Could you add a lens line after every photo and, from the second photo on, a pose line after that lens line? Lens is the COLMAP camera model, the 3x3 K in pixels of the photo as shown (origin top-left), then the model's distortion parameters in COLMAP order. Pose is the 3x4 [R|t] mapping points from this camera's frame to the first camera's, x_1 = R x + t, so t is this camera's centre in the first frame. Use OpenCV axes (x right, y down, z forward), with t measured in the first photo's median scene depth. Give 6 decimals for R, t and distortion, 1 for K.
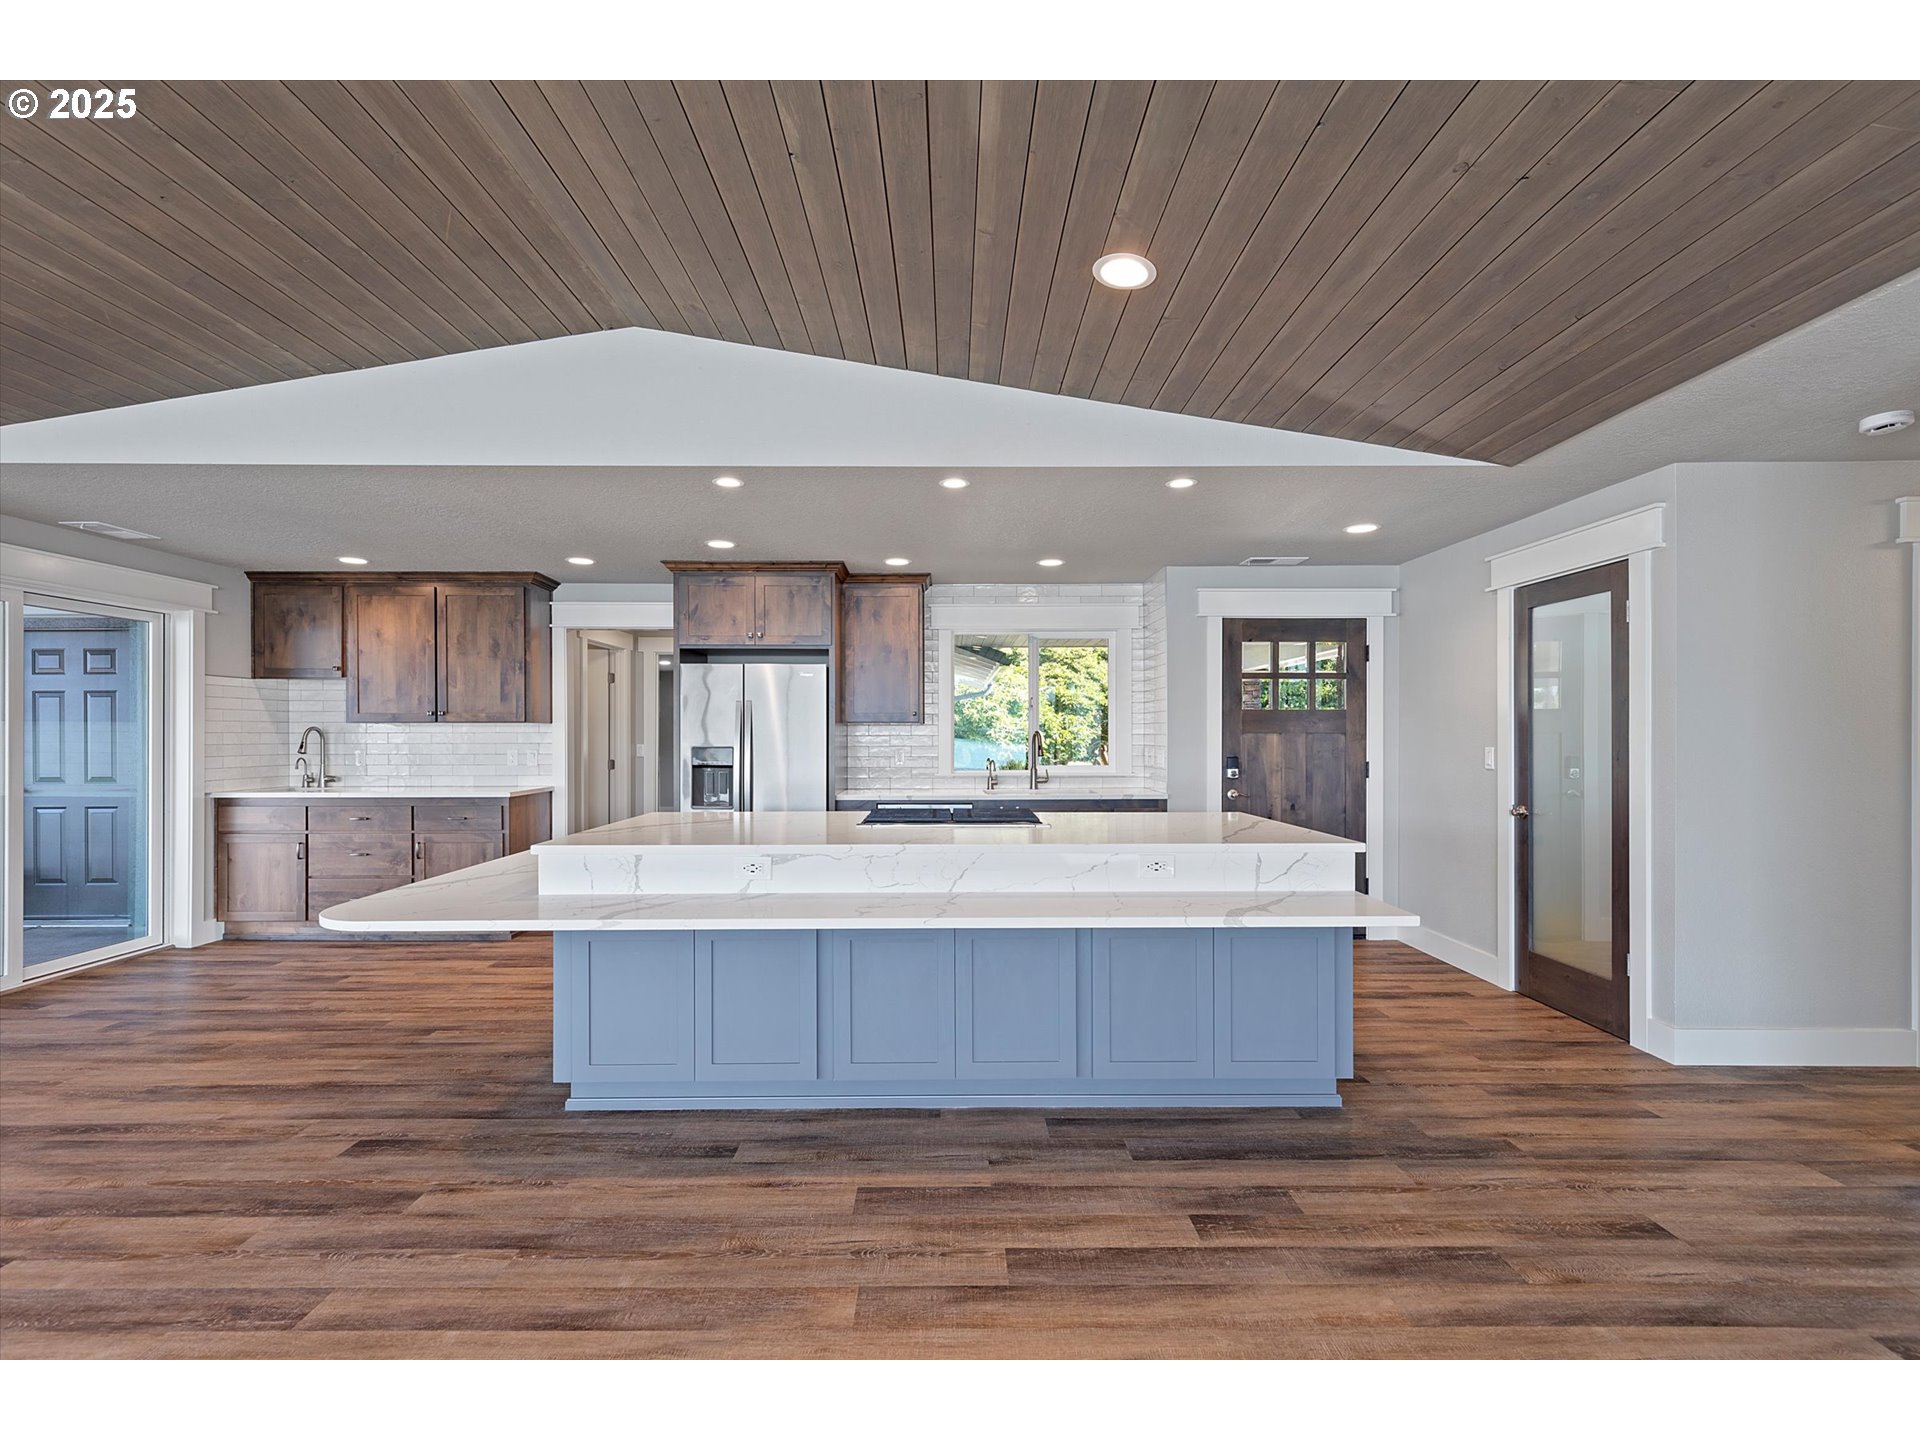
lens RADIAL K [[876.6, 0, 948.3], [0, 876.6, 735.6], [0, 0, 1]] dist [0.005490, -0.003219]
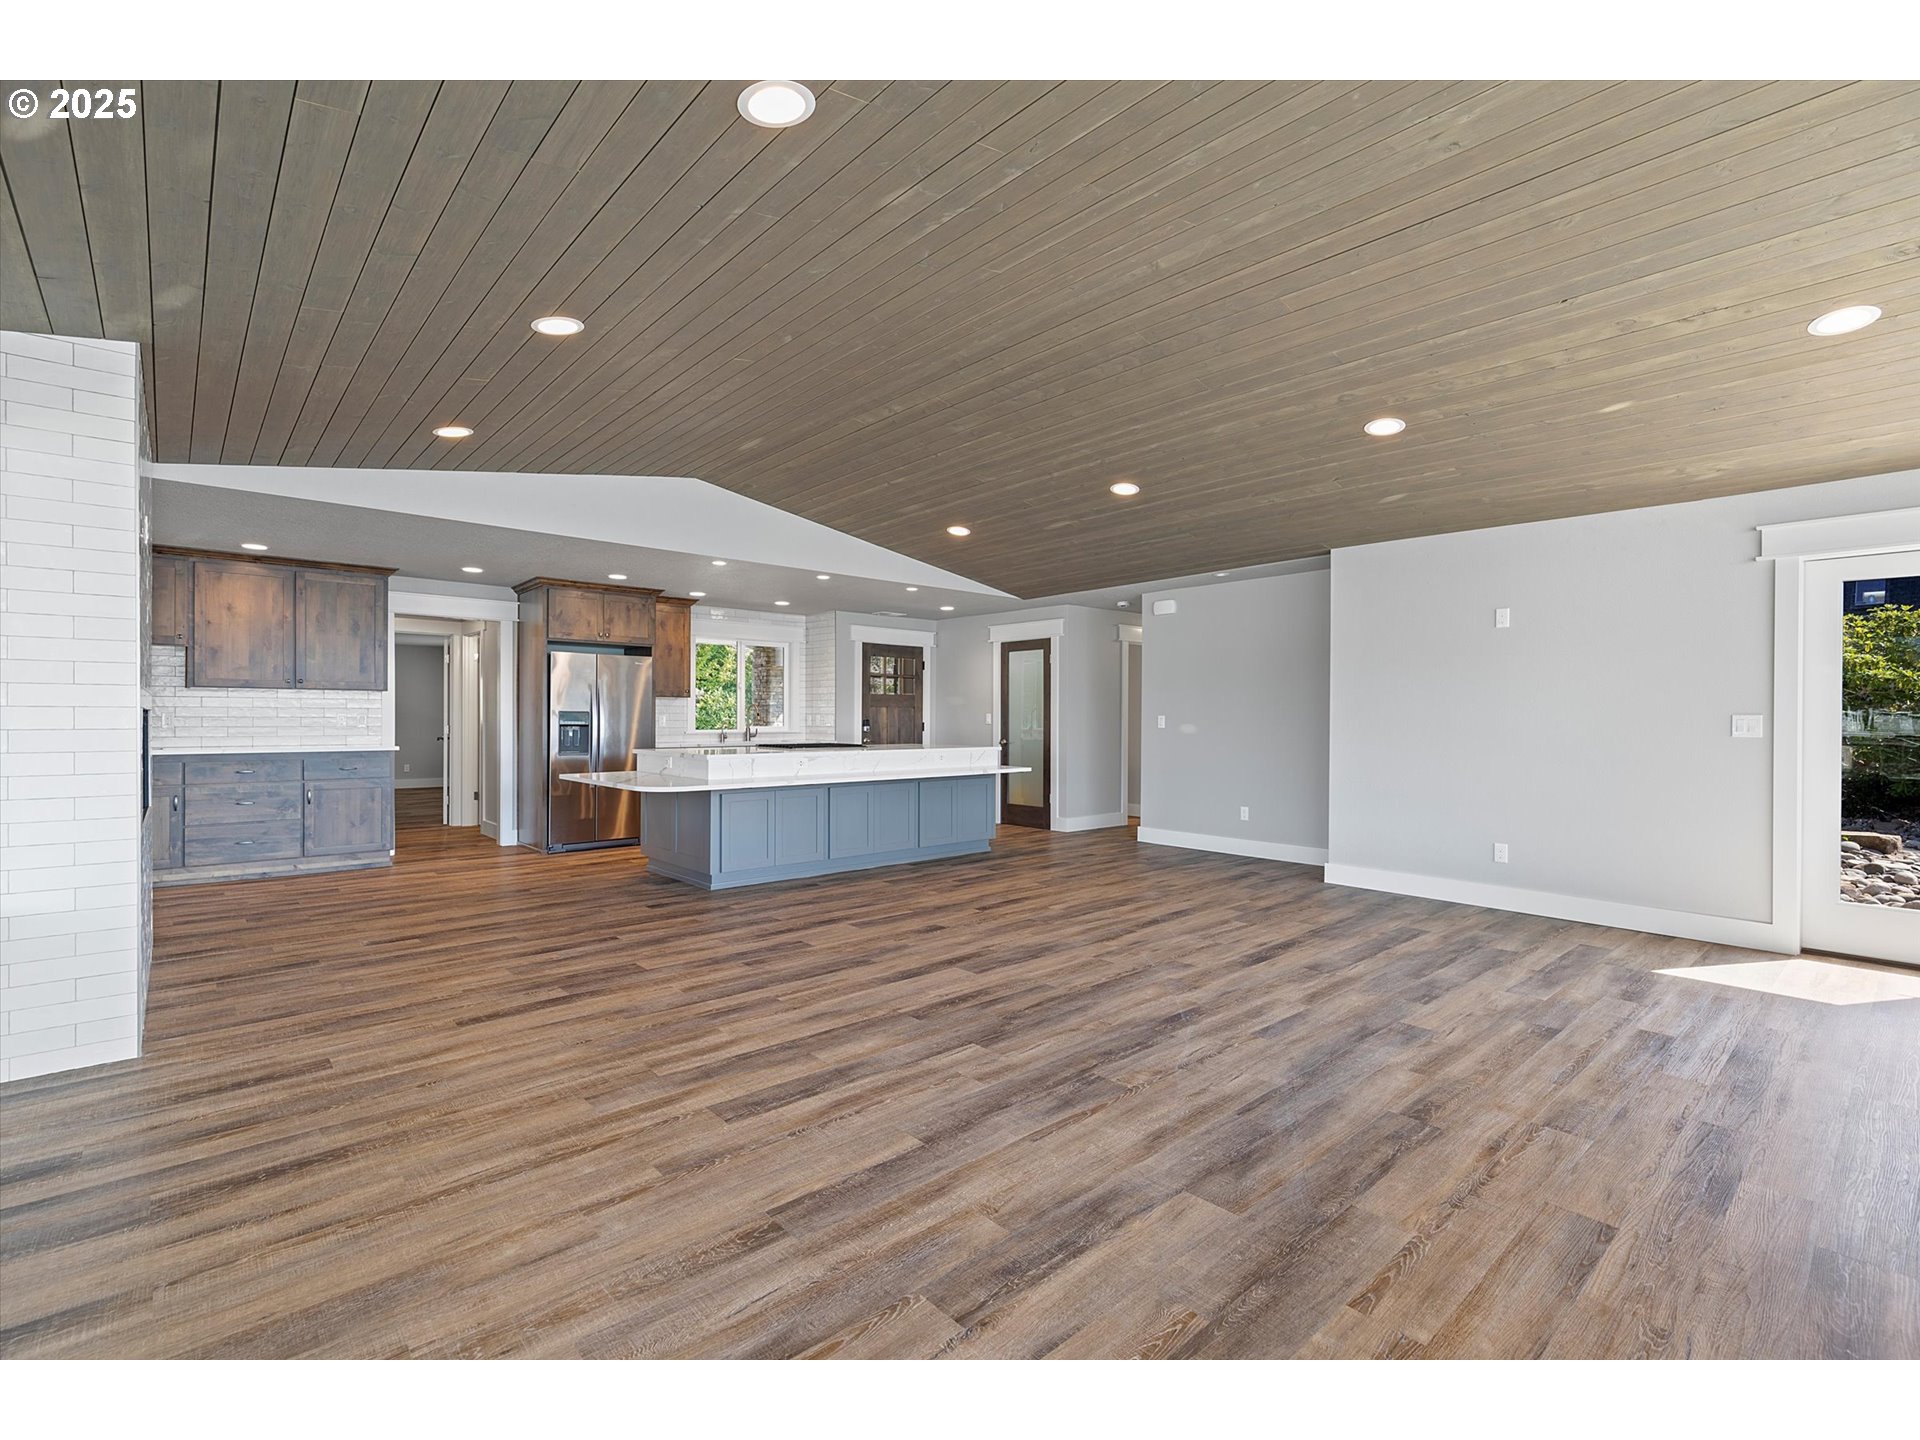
lens RADIAL K [[876.6, 0, 964.6], [0, 876.6, 718.7], [0, 0, 1]] dist [0.005490, -0.003219]
pose [[0.736227, 0.003752, 0.676724, -0.747885], [-0.003197, 0.999993, -0.002065, 0.024993], [-0.676727, -0.000643, 0.736234, -0.464154]]
